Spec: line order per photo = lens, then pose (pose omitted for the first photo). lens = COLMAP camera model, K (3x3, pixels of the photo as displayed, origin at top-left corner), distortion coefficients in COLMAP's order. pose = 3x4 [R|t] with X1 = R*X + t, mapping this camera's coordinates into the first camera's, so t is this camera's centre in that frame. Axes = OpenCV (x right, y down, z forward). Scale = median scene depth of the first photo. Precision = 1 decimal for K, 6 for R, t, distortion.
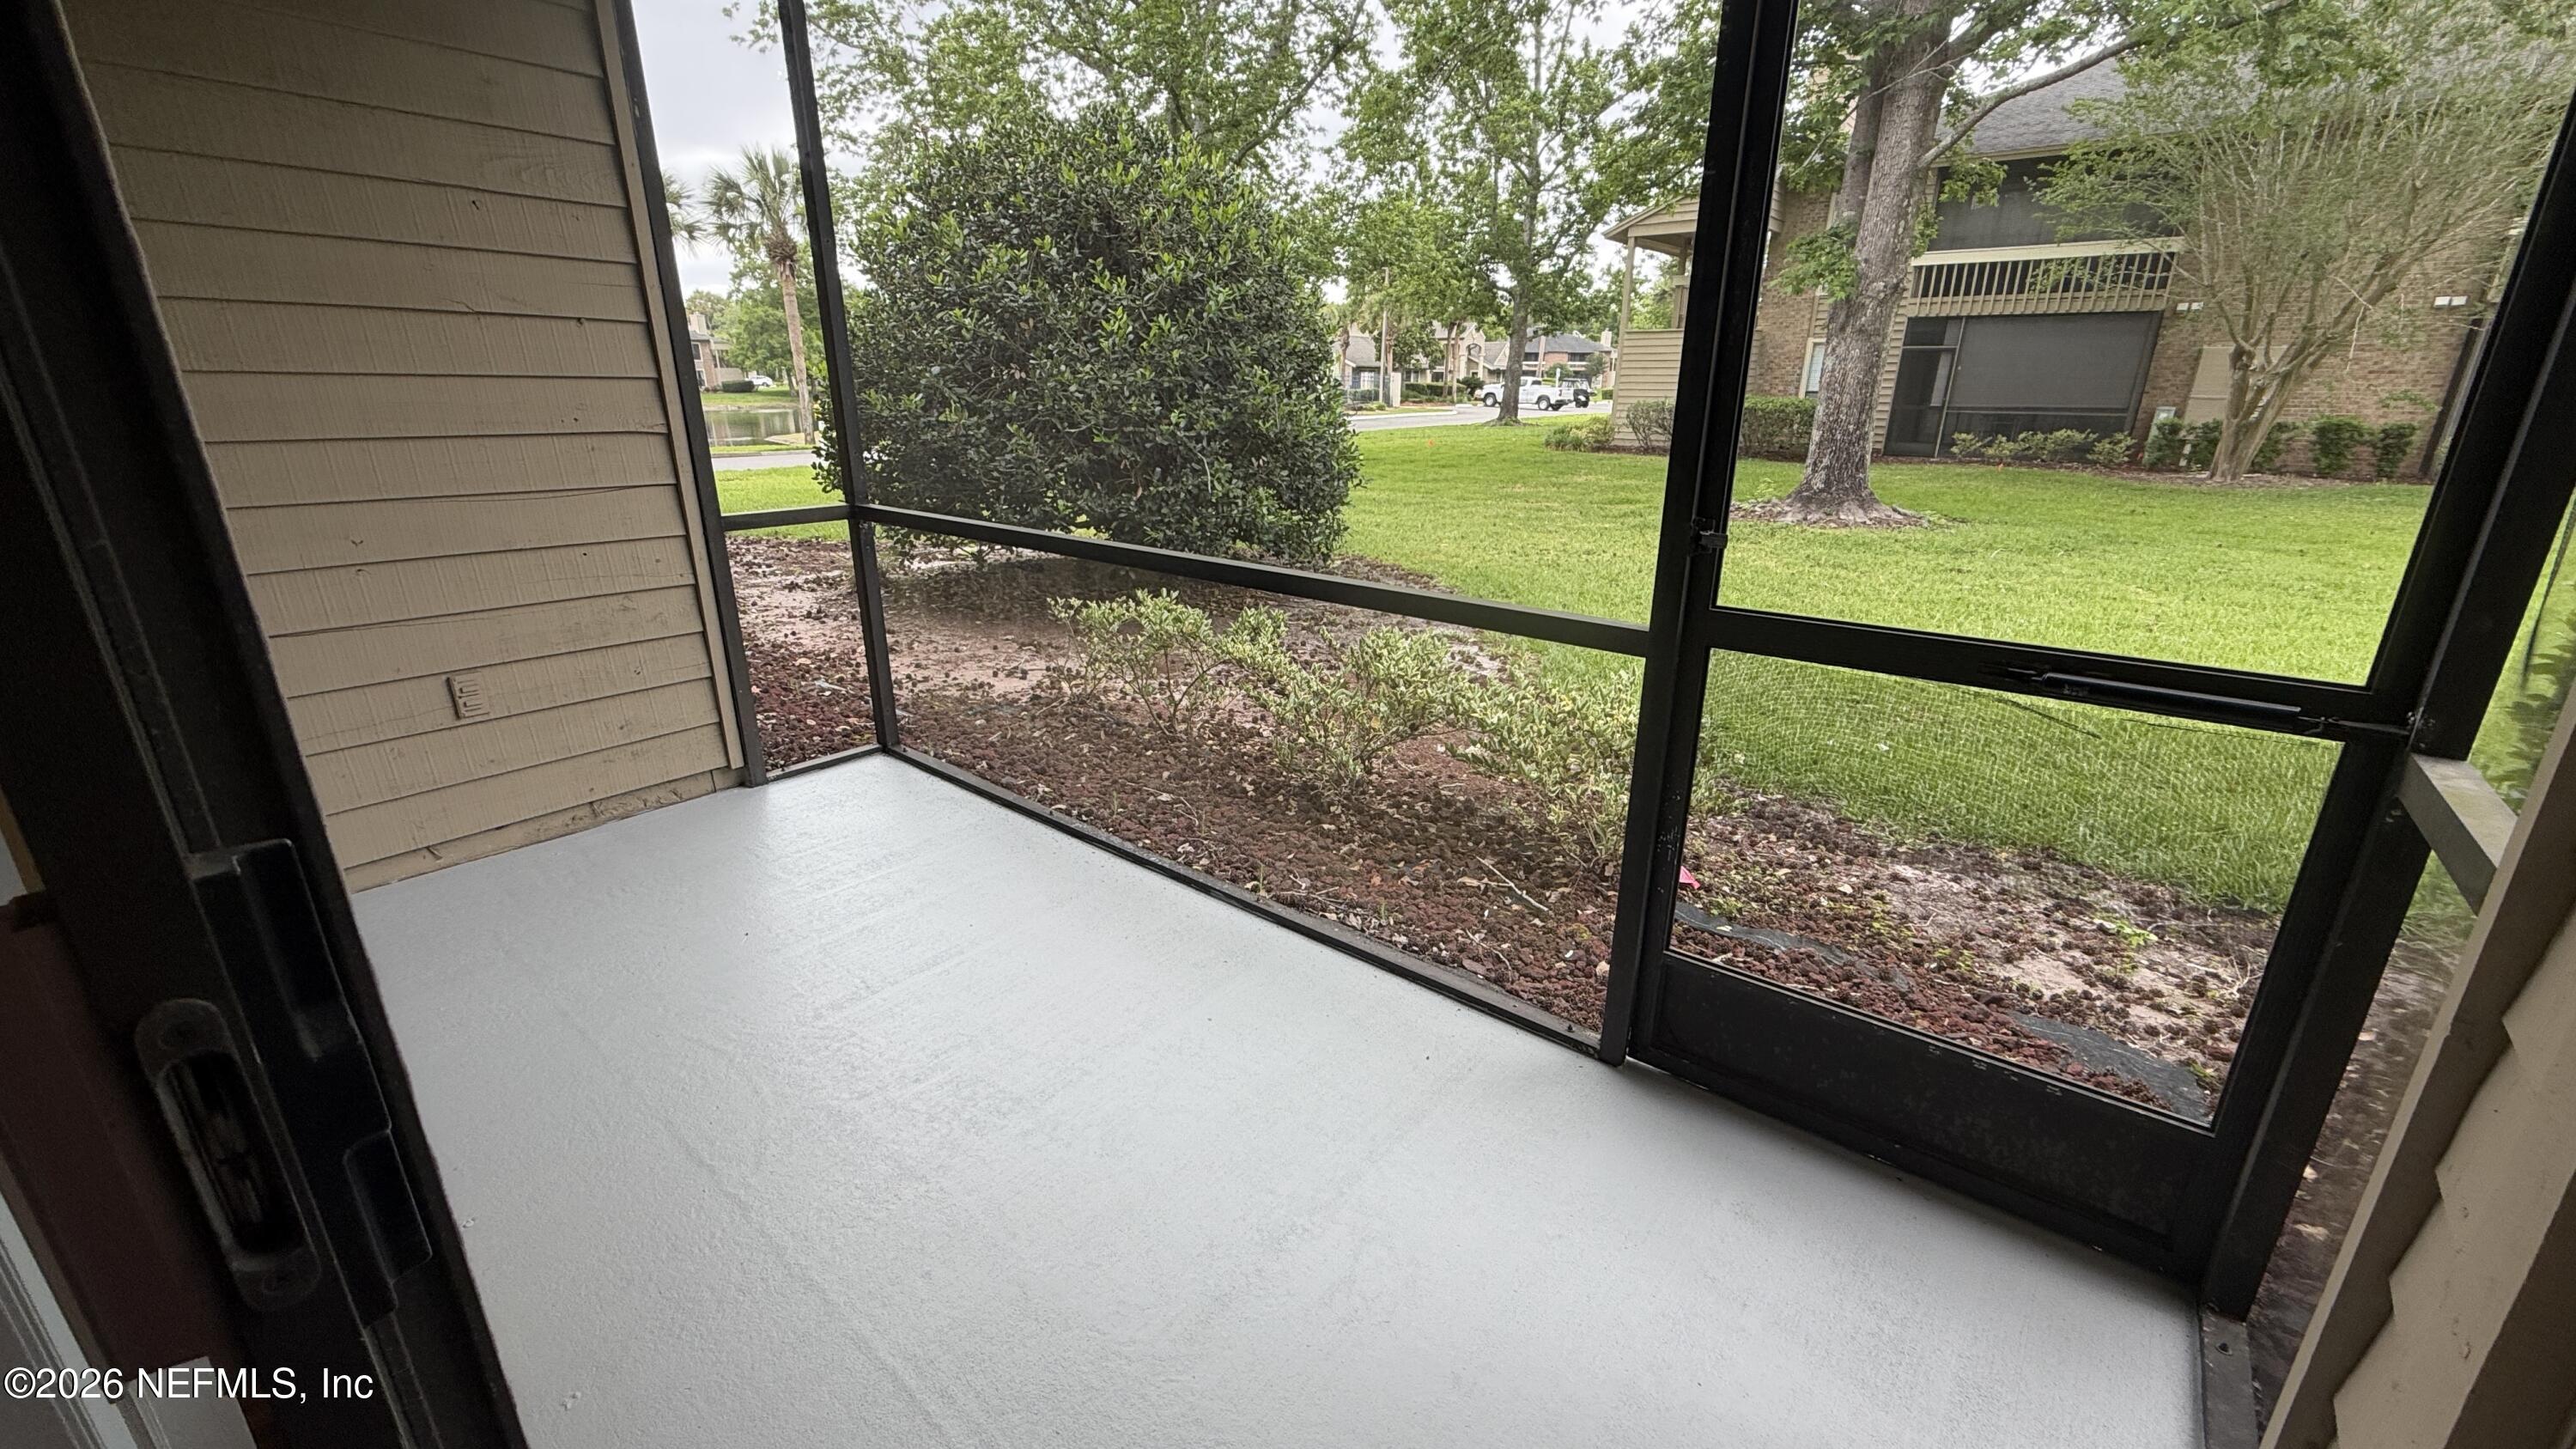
lens RADIAL K [[1025.6, 0, 1280.7], [0, 1025.6, 725.1], [0, 0, 1]] dist [0.002189, 0.000037]
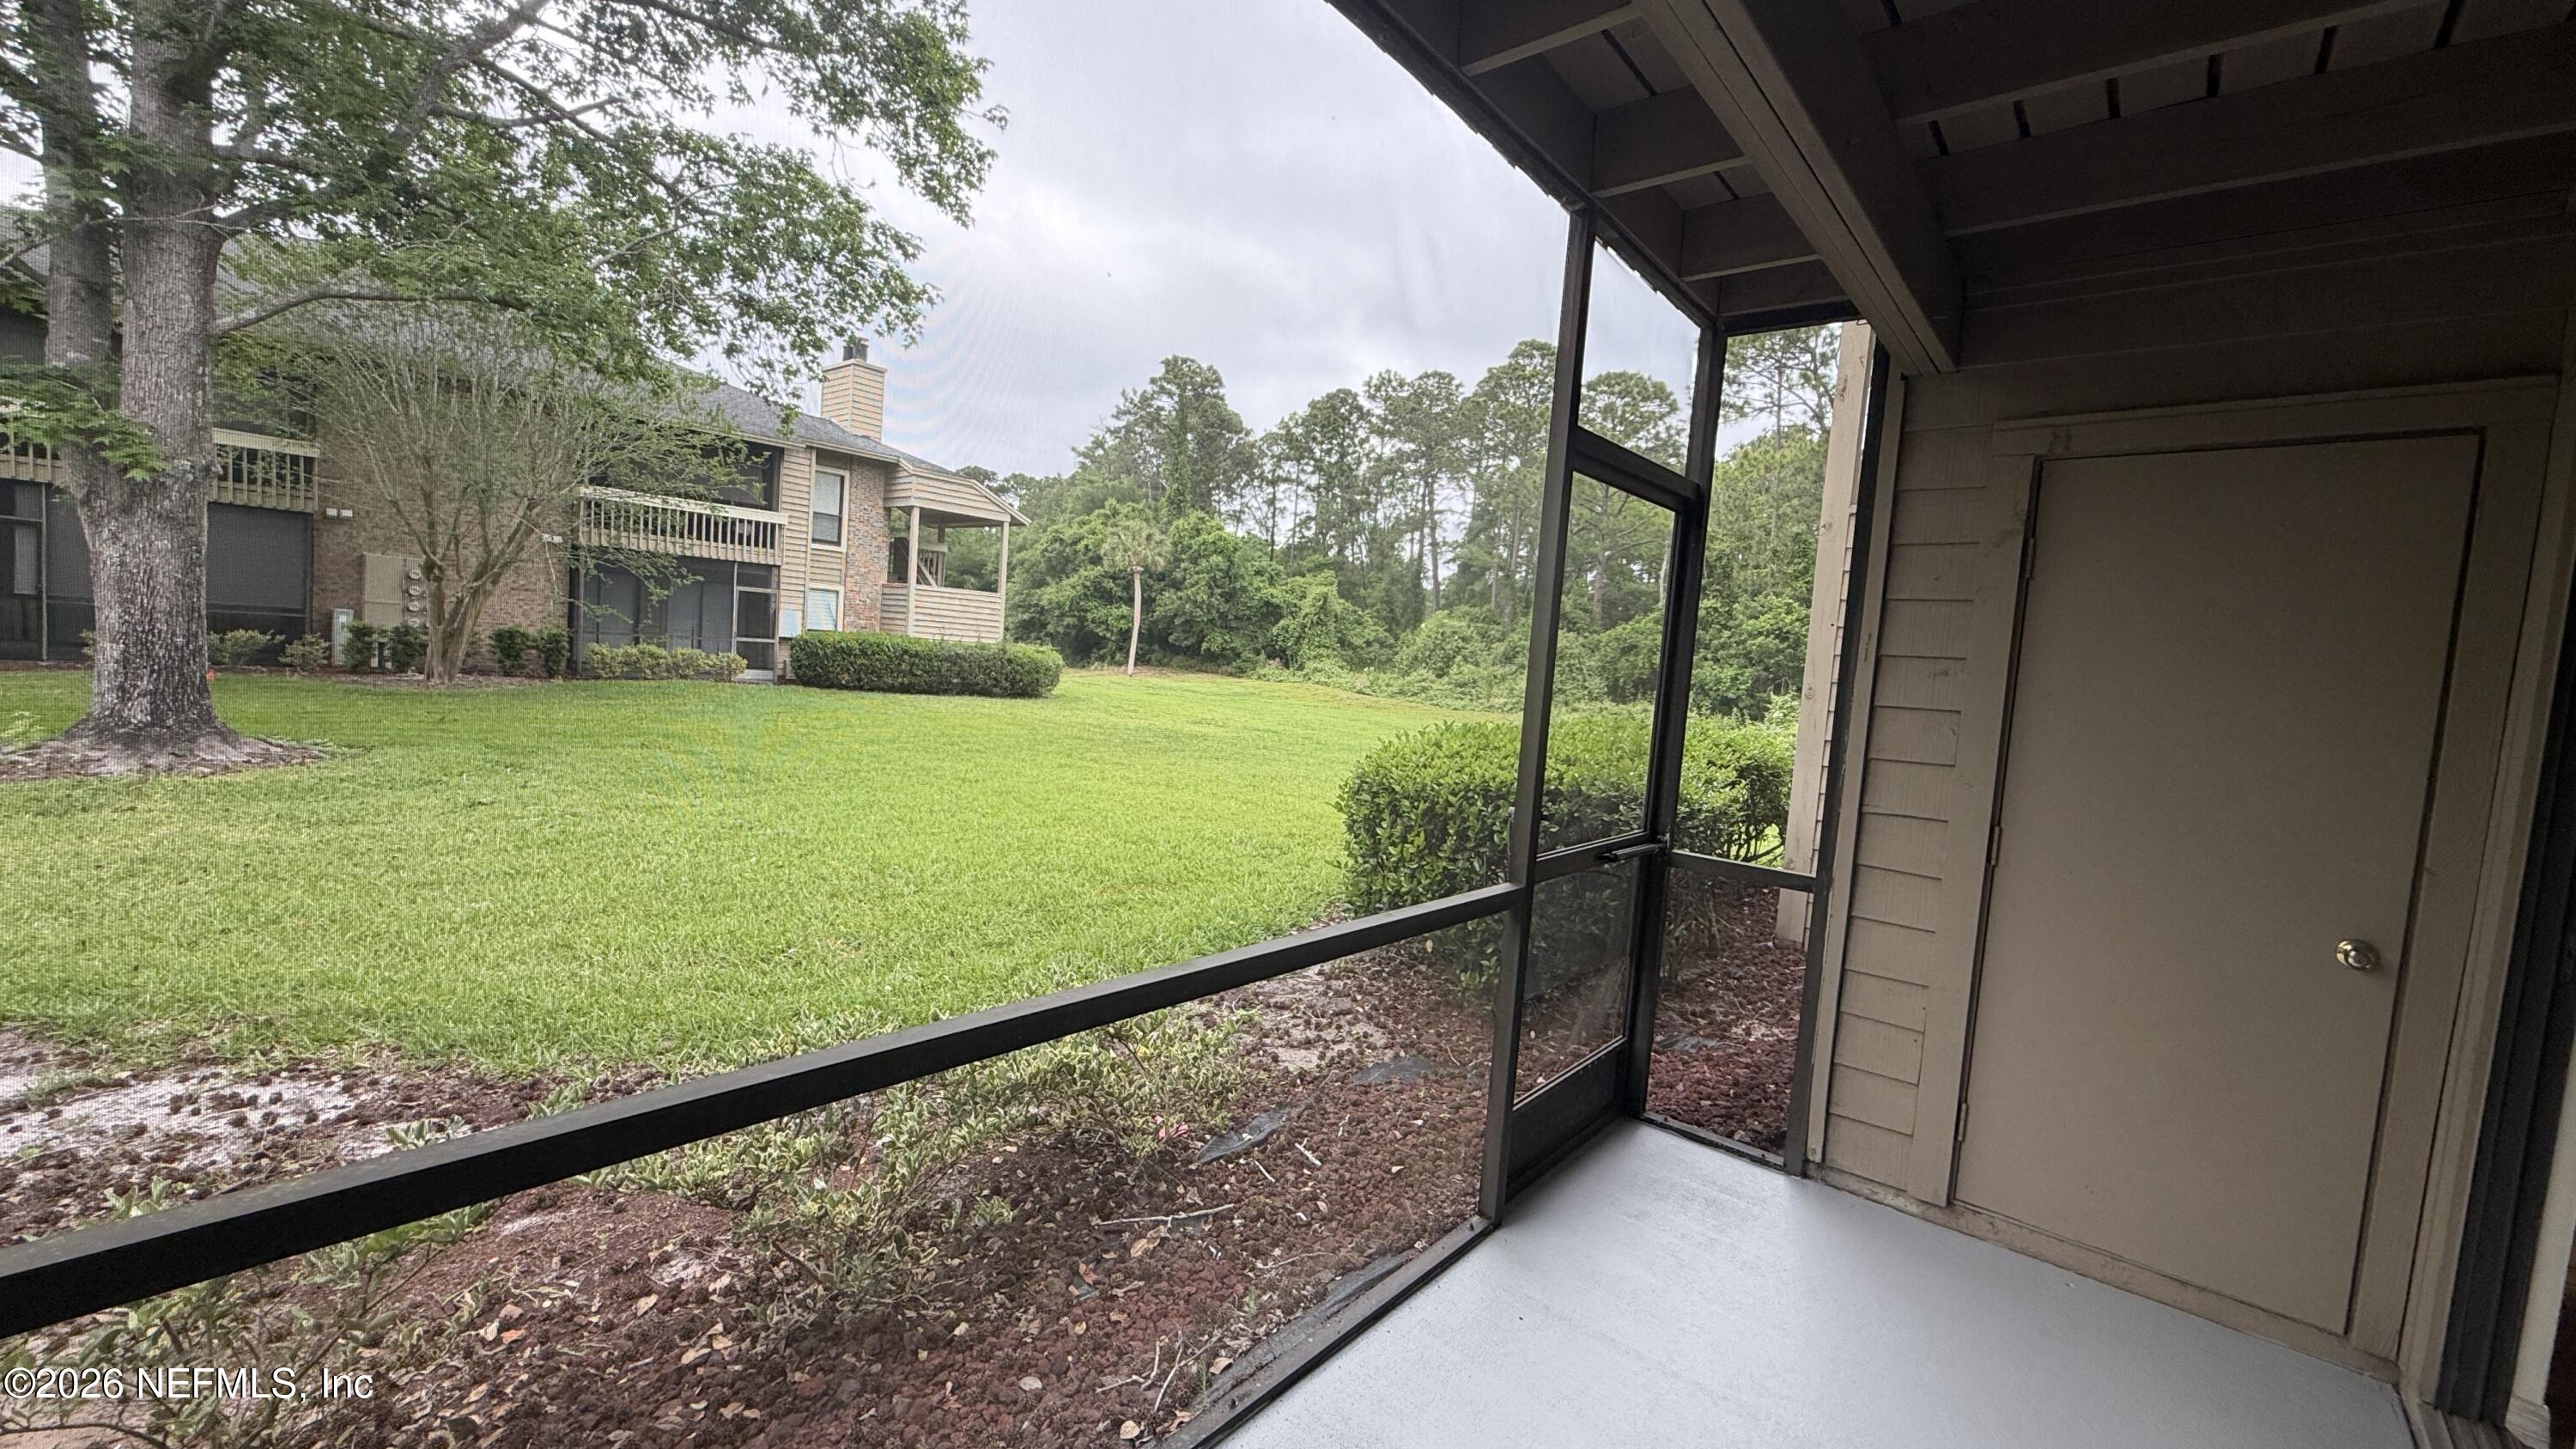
lens RADIAL K [[1025.6, 0, 1280.7], [0, 1025.6, 725.1], [0, 0, 1]] dist [0.002189, 0.000037]
pose [[0.023045, -0.076751, 0.996784, -0.122407], [0.248460, 0.966206, 0.068652, -0.057426], [-0.968368, 0.246079, 0.041336, 0.144283]]
